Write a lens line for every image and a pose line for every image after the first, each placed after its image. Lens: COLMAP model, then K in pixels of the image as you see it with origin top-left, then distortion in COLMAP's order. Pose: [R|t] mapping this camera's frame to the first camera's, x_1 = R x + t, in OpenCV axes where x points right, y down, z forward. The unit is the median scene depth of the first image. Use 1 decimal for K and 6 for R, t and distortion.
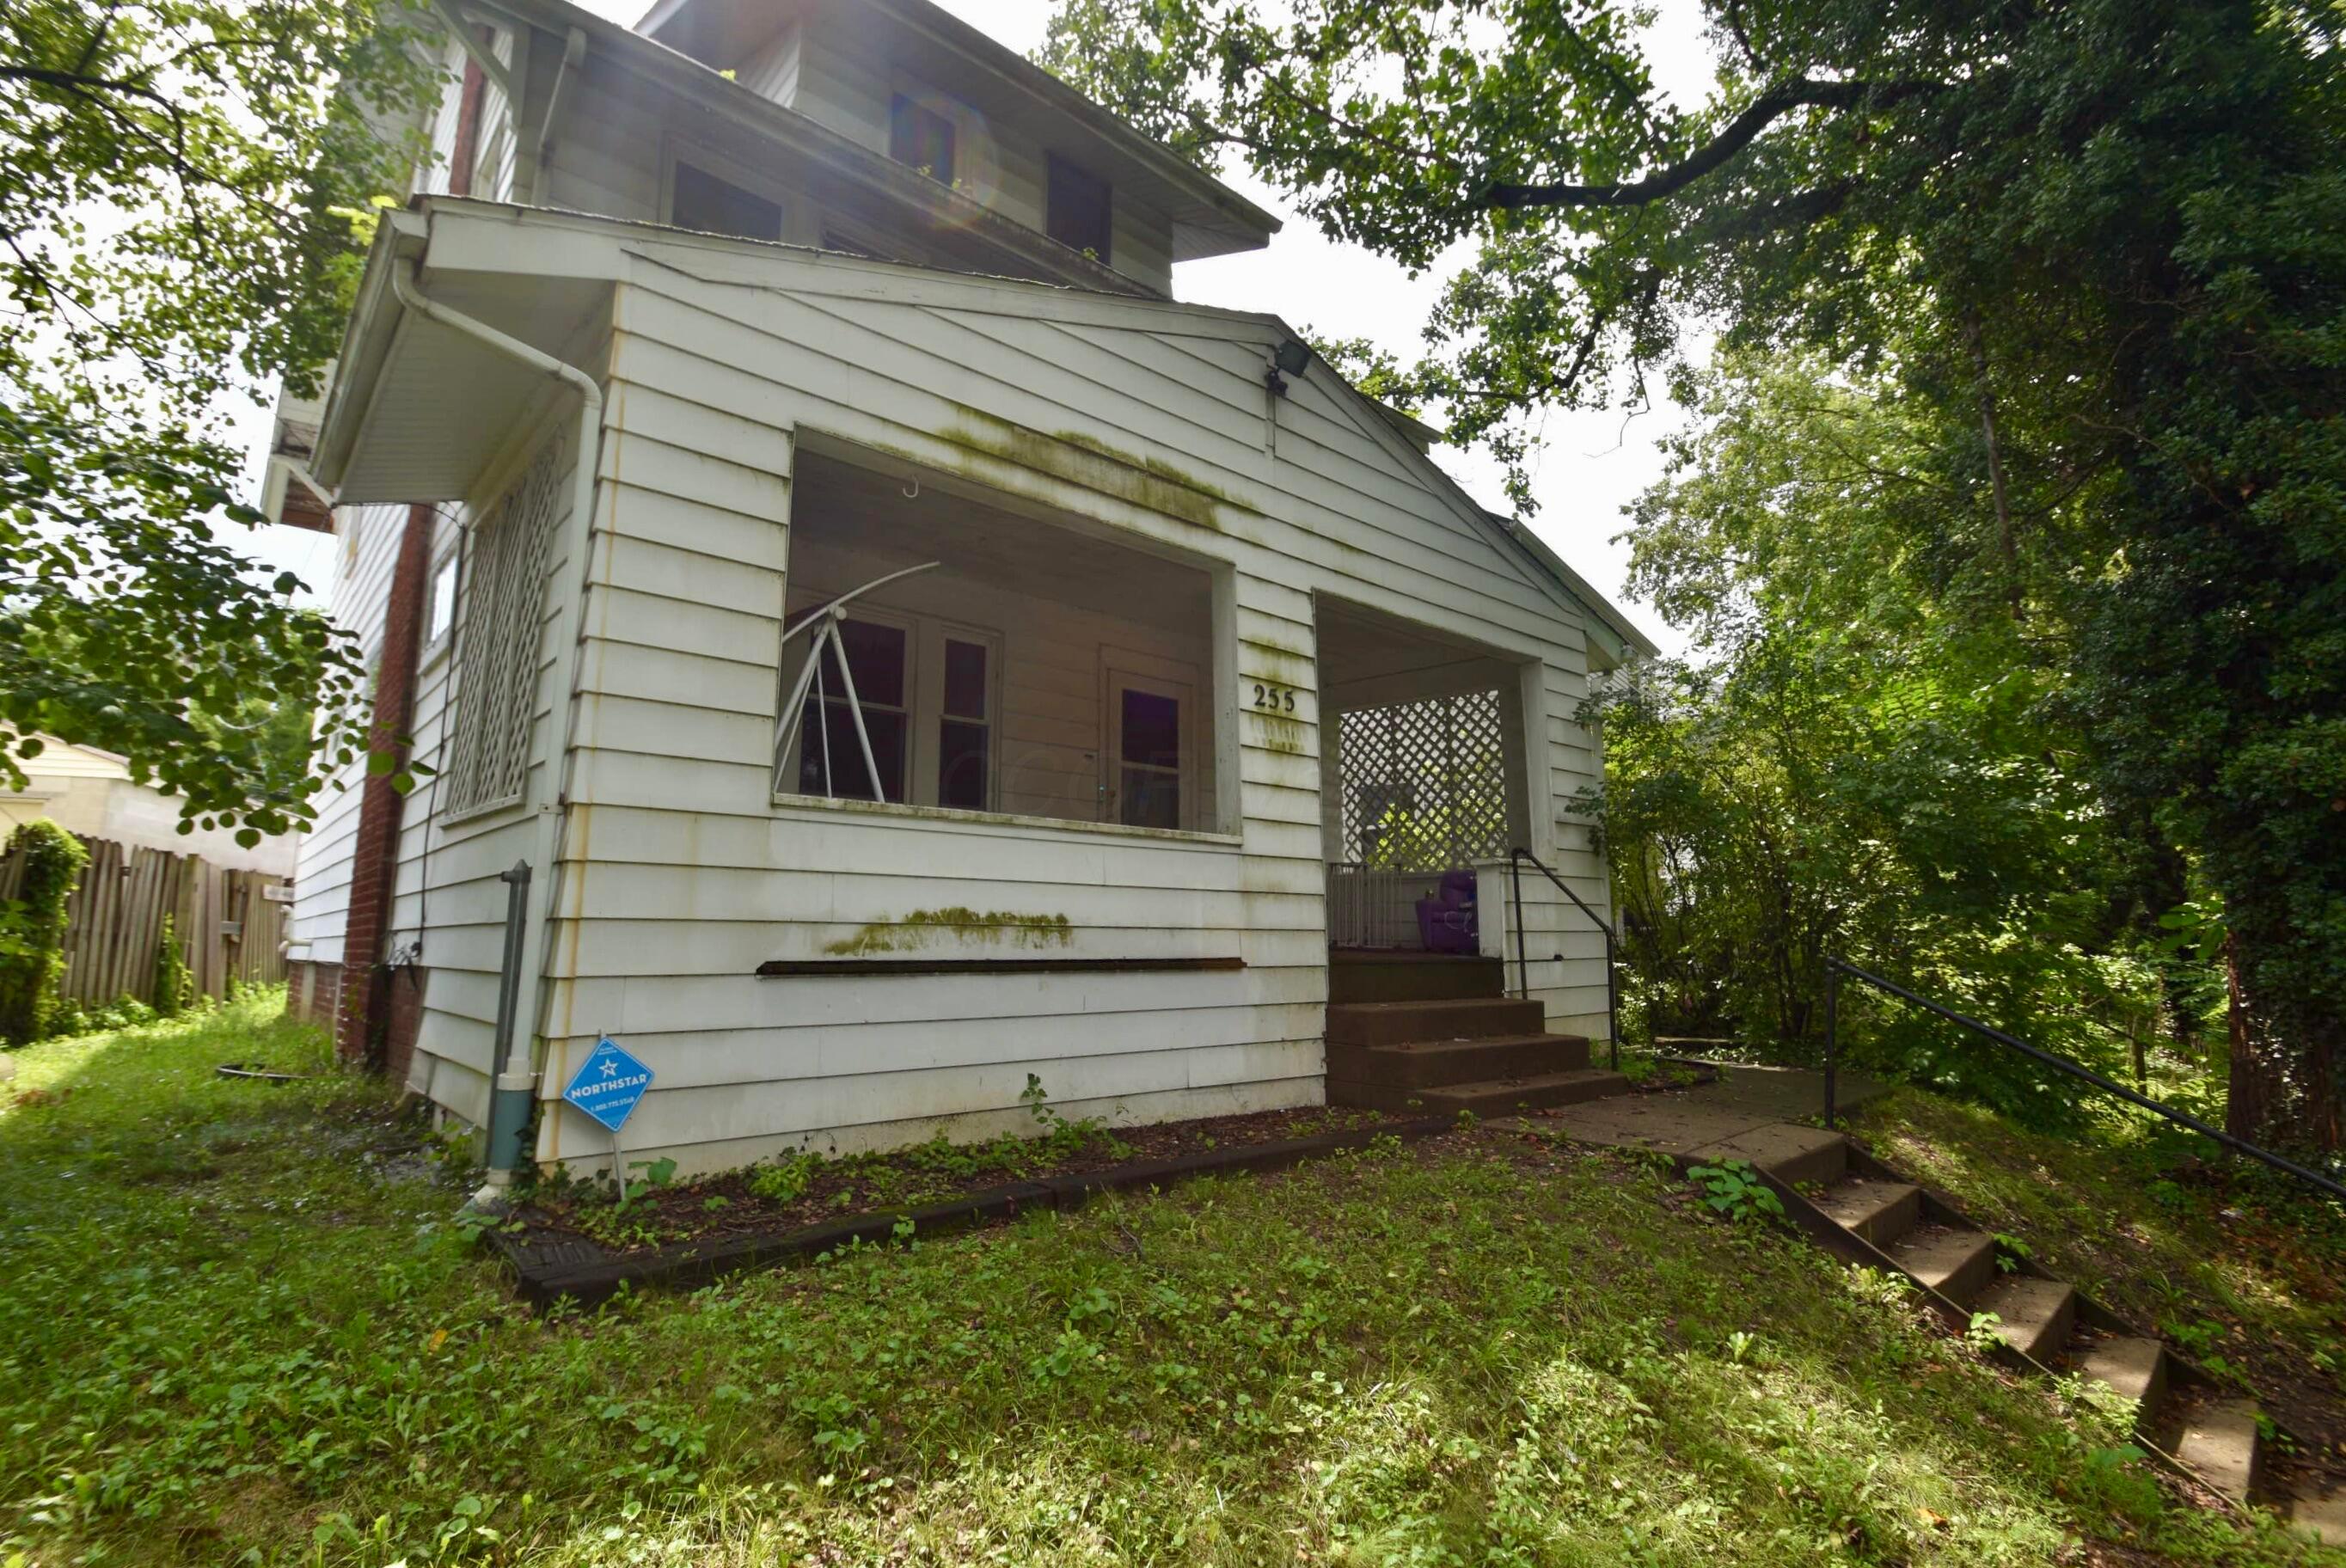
lens RADIAL K [[1126.6, 0, 1172.3], [0, 1126.6, 780.5], [0, 0, 1]] dist [-0.001814, 0.000052]
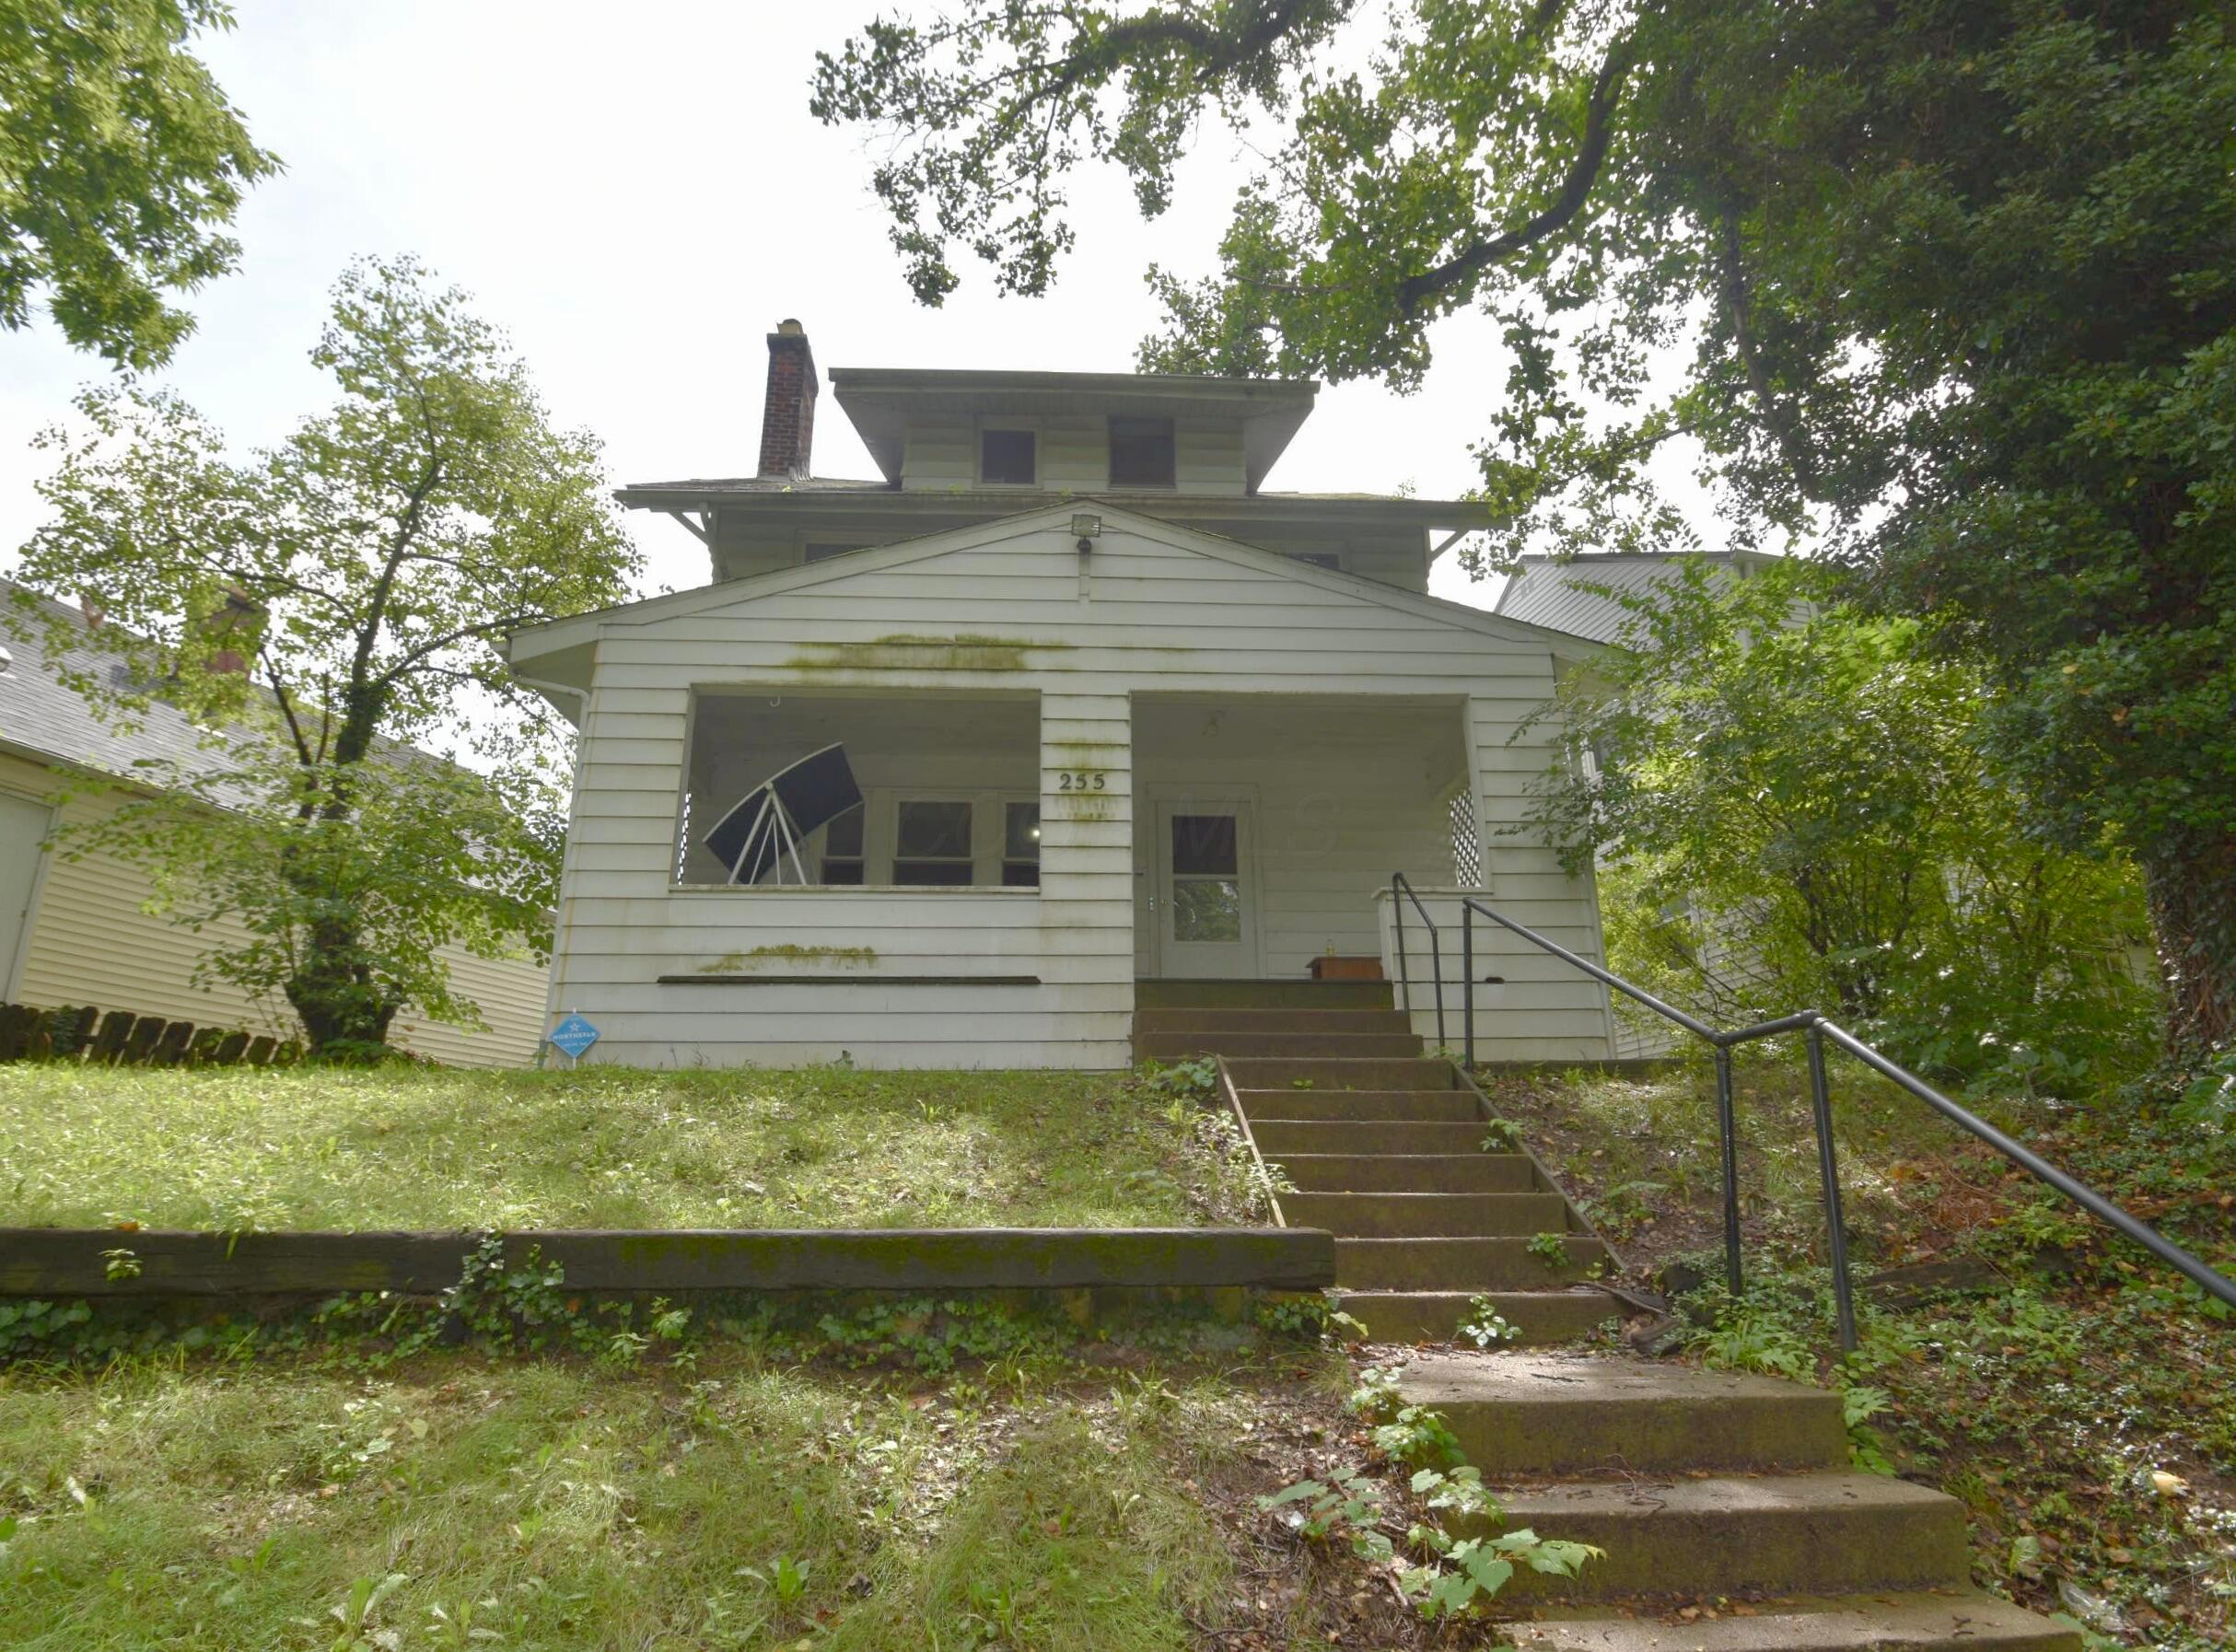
lens RADIAL K [[1209.4, 0, 1067.7], [0, 1209.4, 888.7], [0, 0, 1]] dist [-0.000813, 0.000022]
pose [[0.787780, -0.178066, -0.589657, 0.878039], [0.103833, 0.981993, -0.157824, 0.265727], [0.607142, 0.063105, 0.792083, -0.093474]]
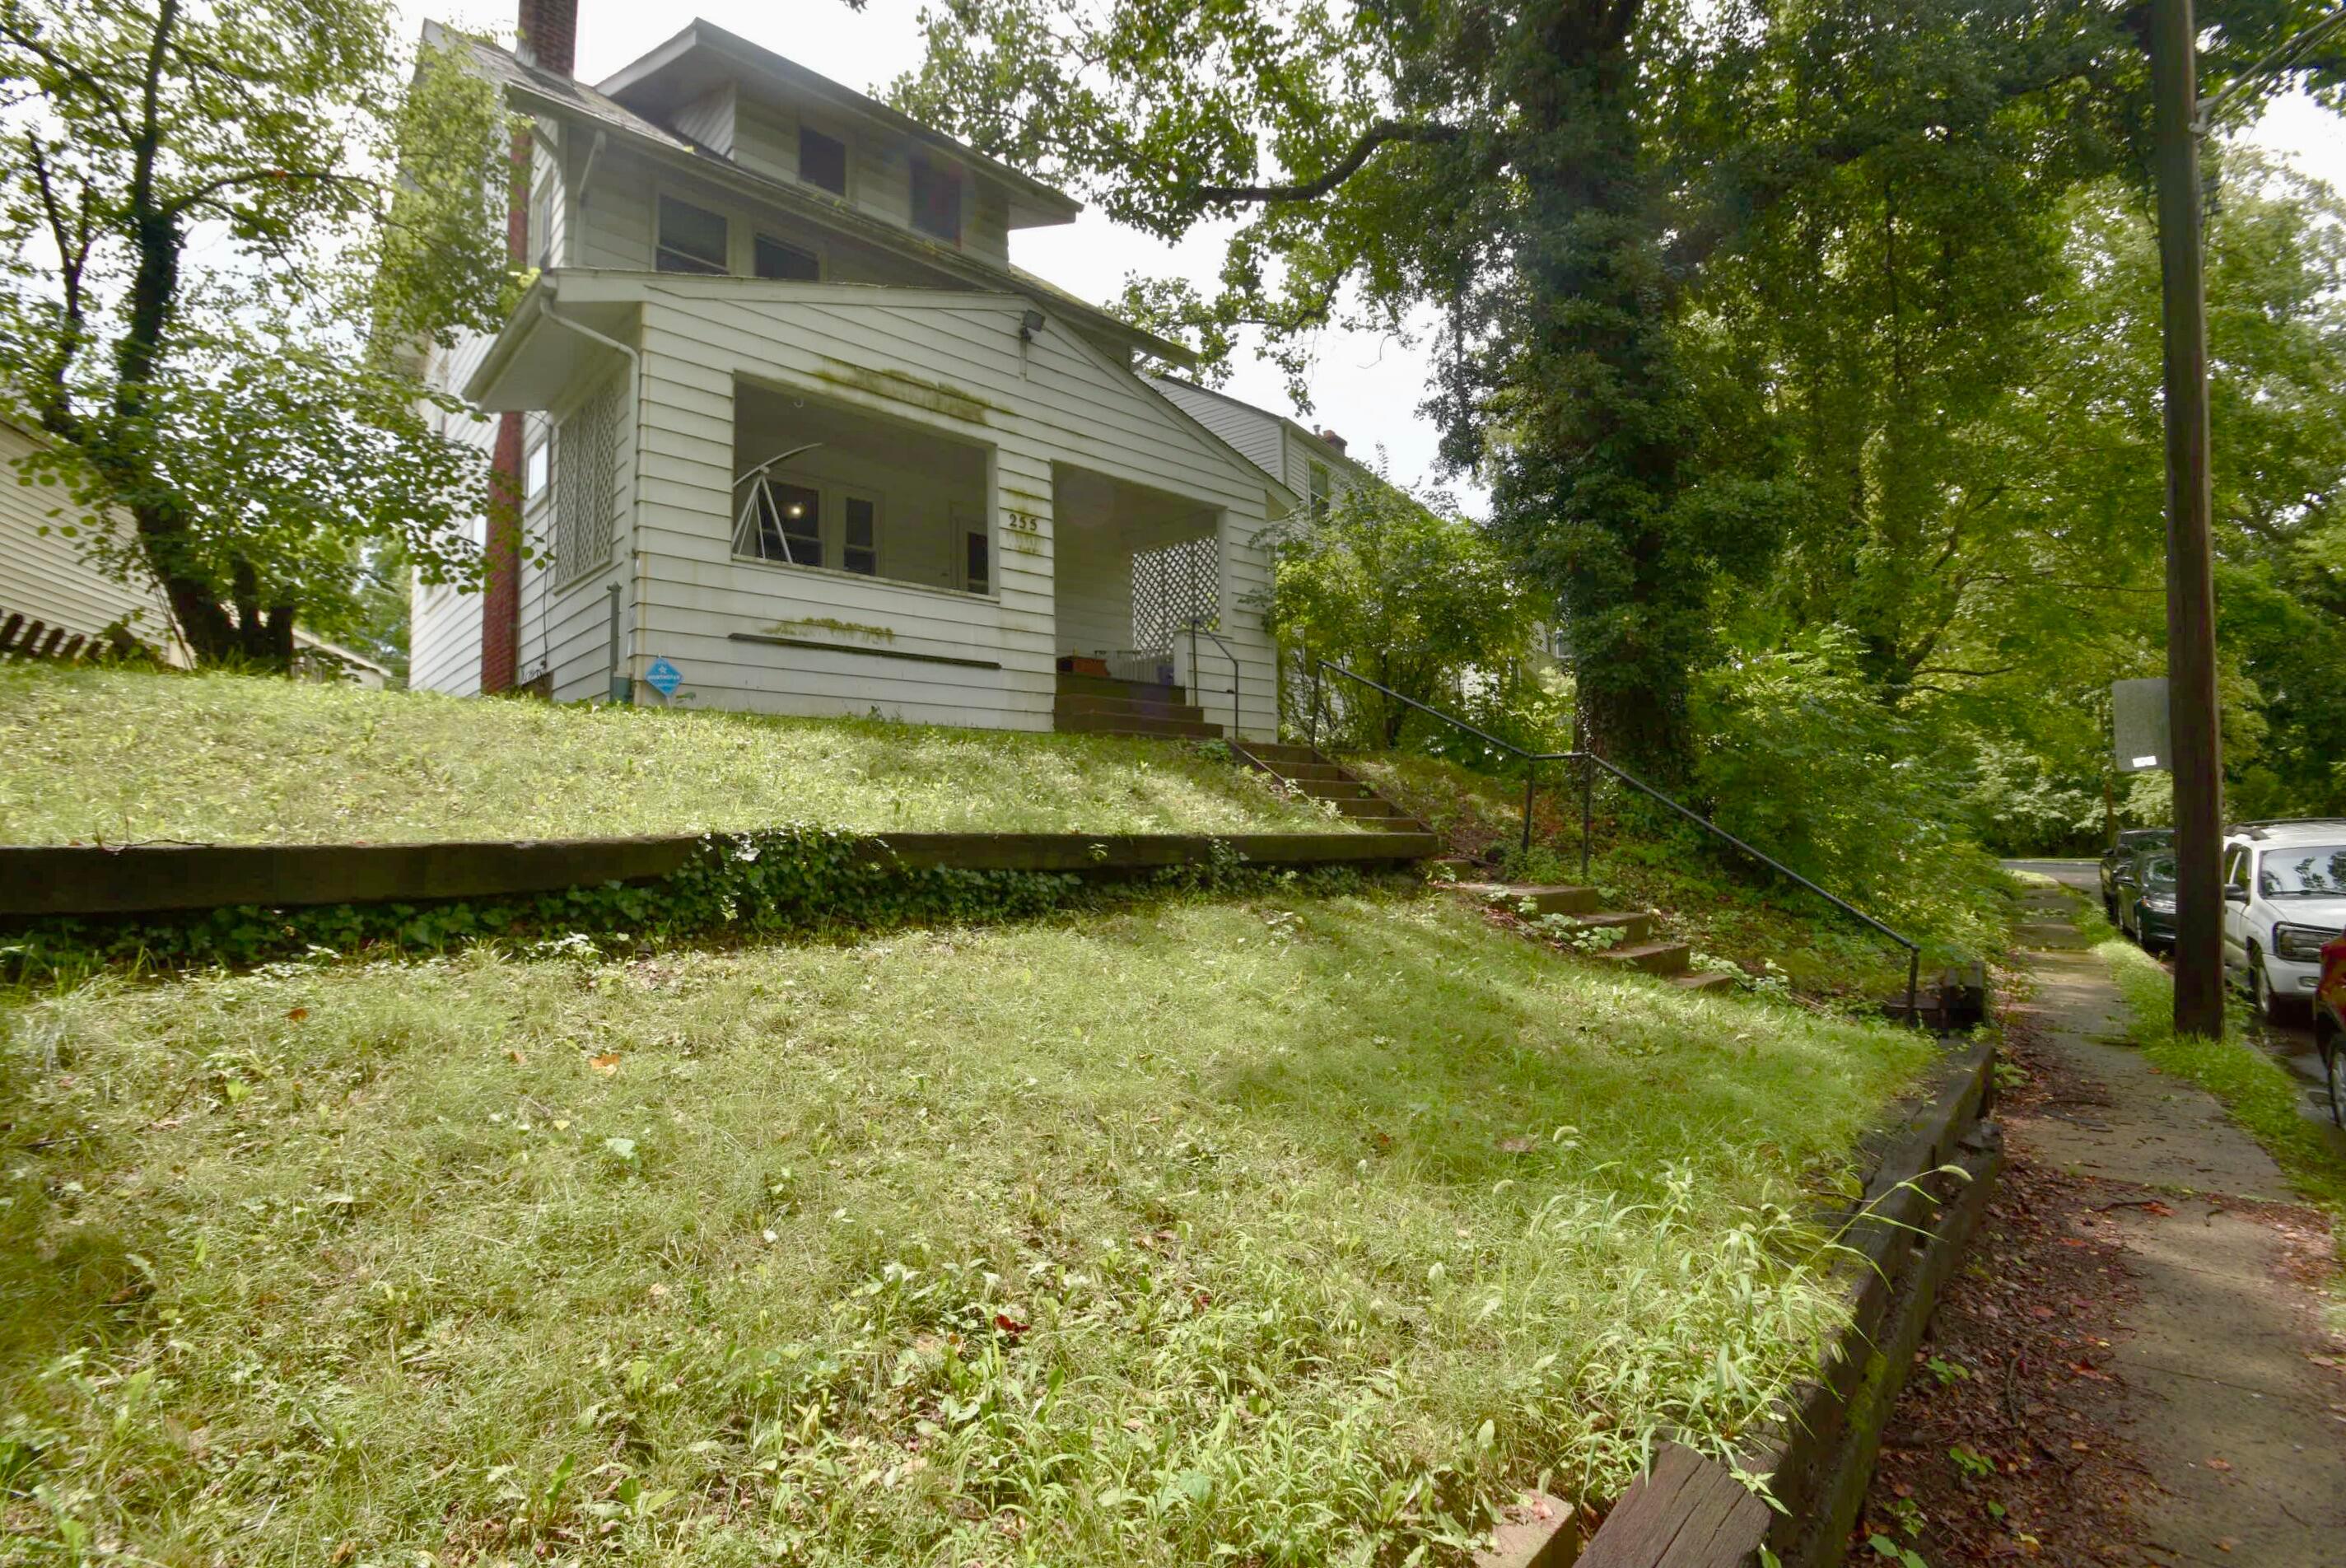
lens RADIAL K [[1063.0, 0, 1170.0], [0, 1063.0, 775.8], [0, 0, 1]] dist [0.000004, -0.000105]
pose [[0.999619, -0.015807, 0.022635, 0.279140], [0.013606, 0.995450, 0.094312, 0.169357], [-0.024023, -0.093968, 0.995285, -0.701192]]
